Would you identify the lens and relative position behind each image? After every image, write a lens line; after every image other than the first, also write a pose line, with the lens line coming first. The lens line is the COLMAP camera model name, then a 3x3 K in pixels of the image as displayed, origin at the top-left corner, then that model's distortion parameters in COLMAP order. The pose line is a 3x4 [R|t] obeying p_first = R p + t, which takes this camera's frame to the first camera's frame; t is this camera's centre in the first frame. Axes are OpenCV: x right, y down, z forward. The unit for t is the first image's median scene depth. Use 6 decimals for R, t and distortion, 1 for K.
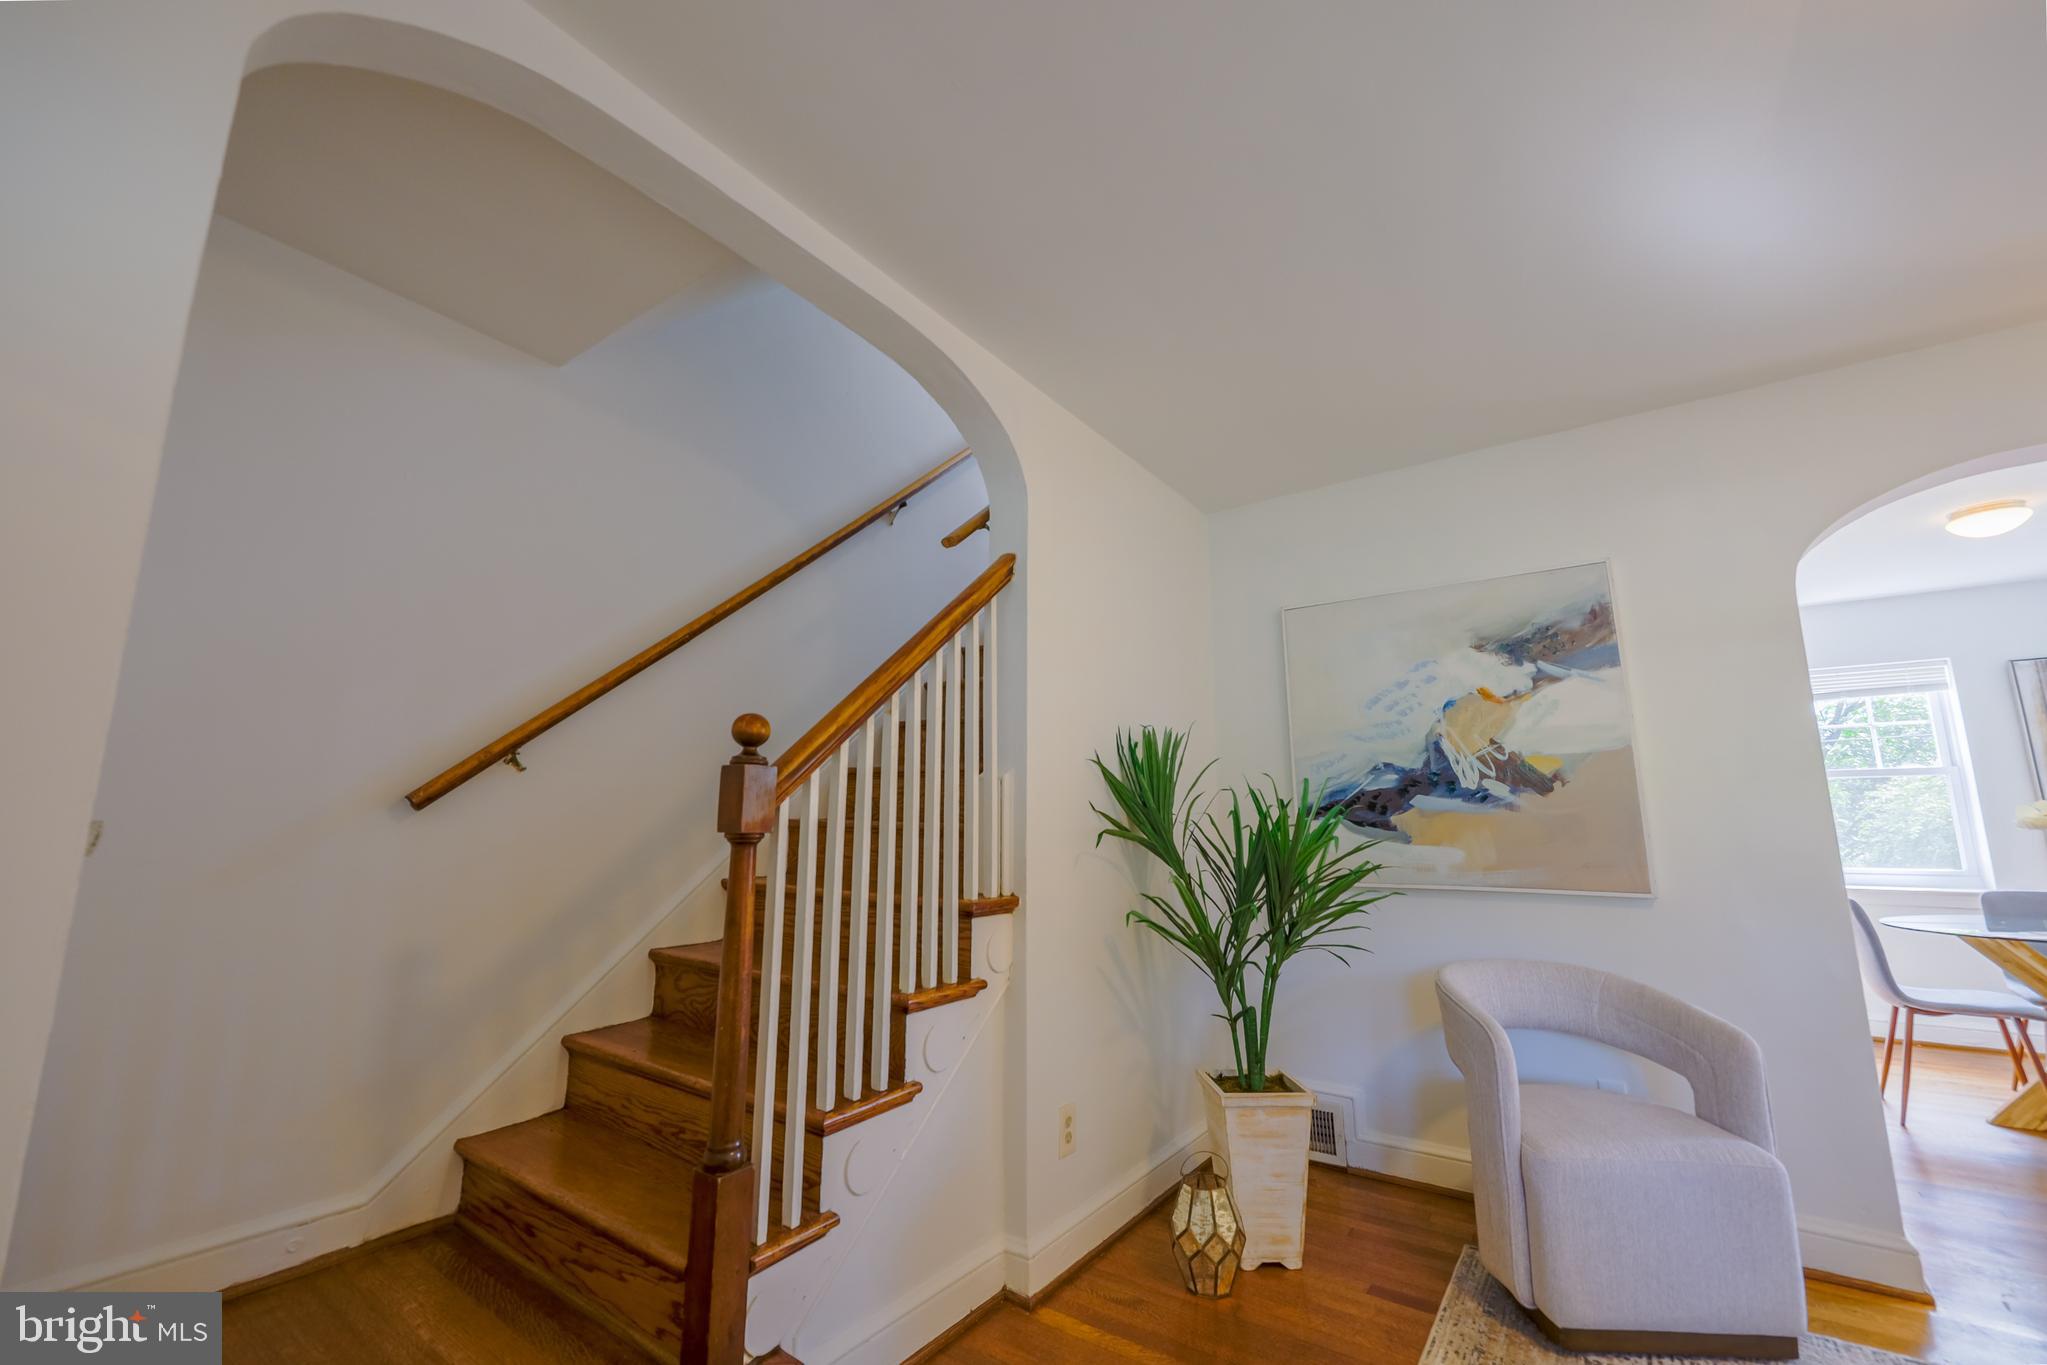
lens RADIAL K [[836.2, 0, 1022.4], [0, 836.2, 677.5], [0, 0, 1]] dist [0.000335, 0.000295]
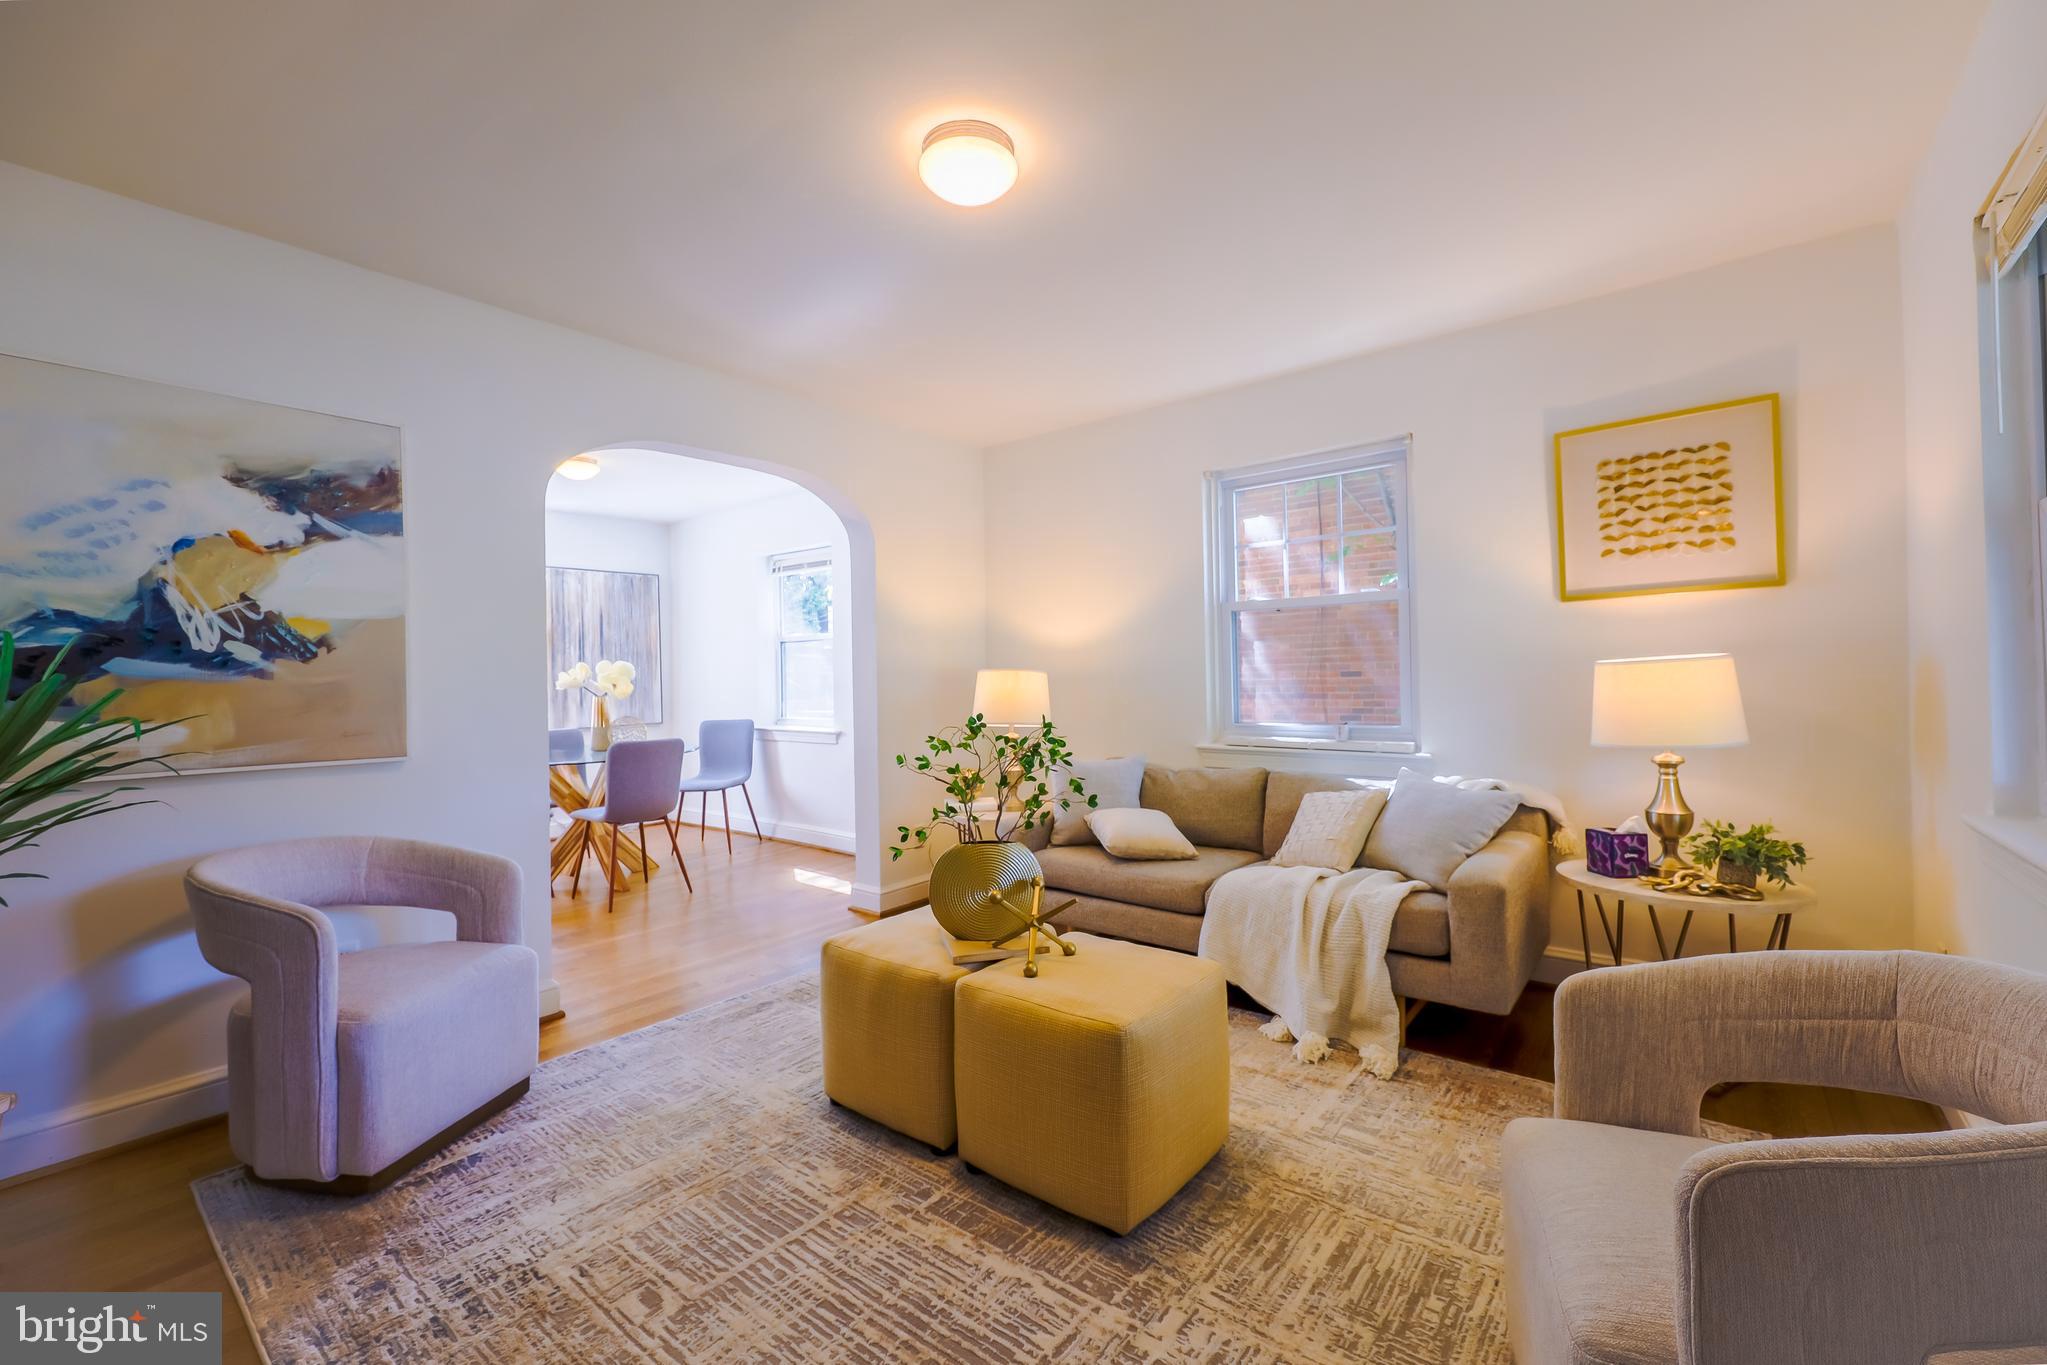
lens RADIAL K [[836.2, 0, 1022.4], [0, 836.2, 677.5], [0, 0, 1]] dist [0.000335, 0.000295]
pose [[0.057583, -0.001900, 0.998339, -0.238223], [-0.164772, 0.986266, 0.011381, 0.018718], [-0.984649, -0.165154, 0.056479, 0.176755]]
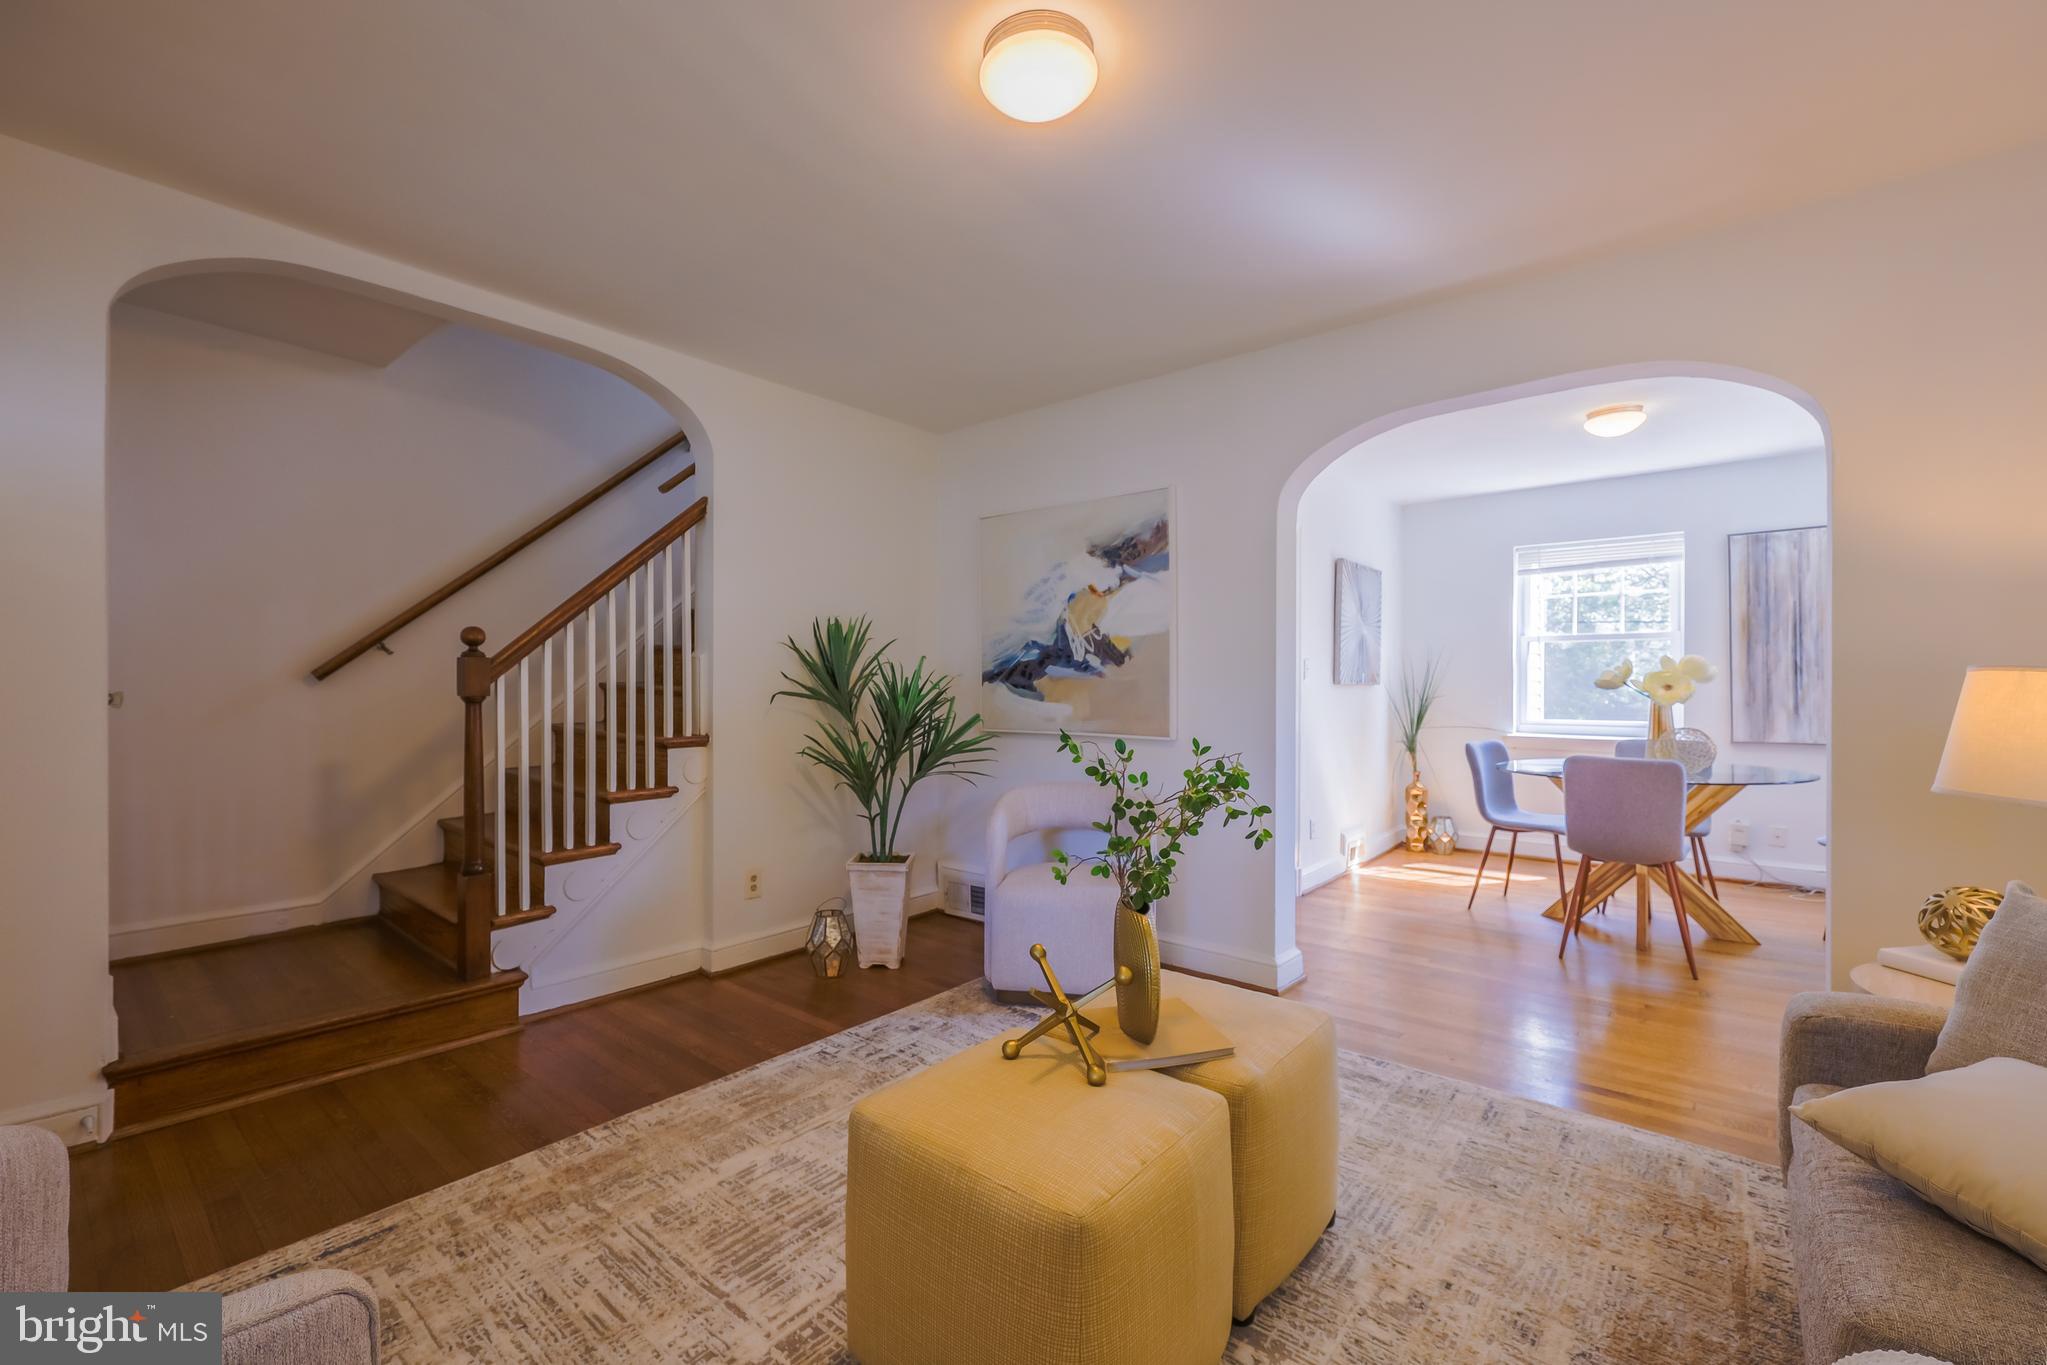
lens RADIAL K [[871.2, 0, 989.1], [0, 871.2, 685.1], [0, 0, 1]] dist [0.000202, 0.000048]
pose [[0.995258, 0.000327, -0.097268, 0.549330], [0.017485, 0.983104, 0.182211, -0.088180], [0.095684, -0.183047, 0.978437, -0.395866]]
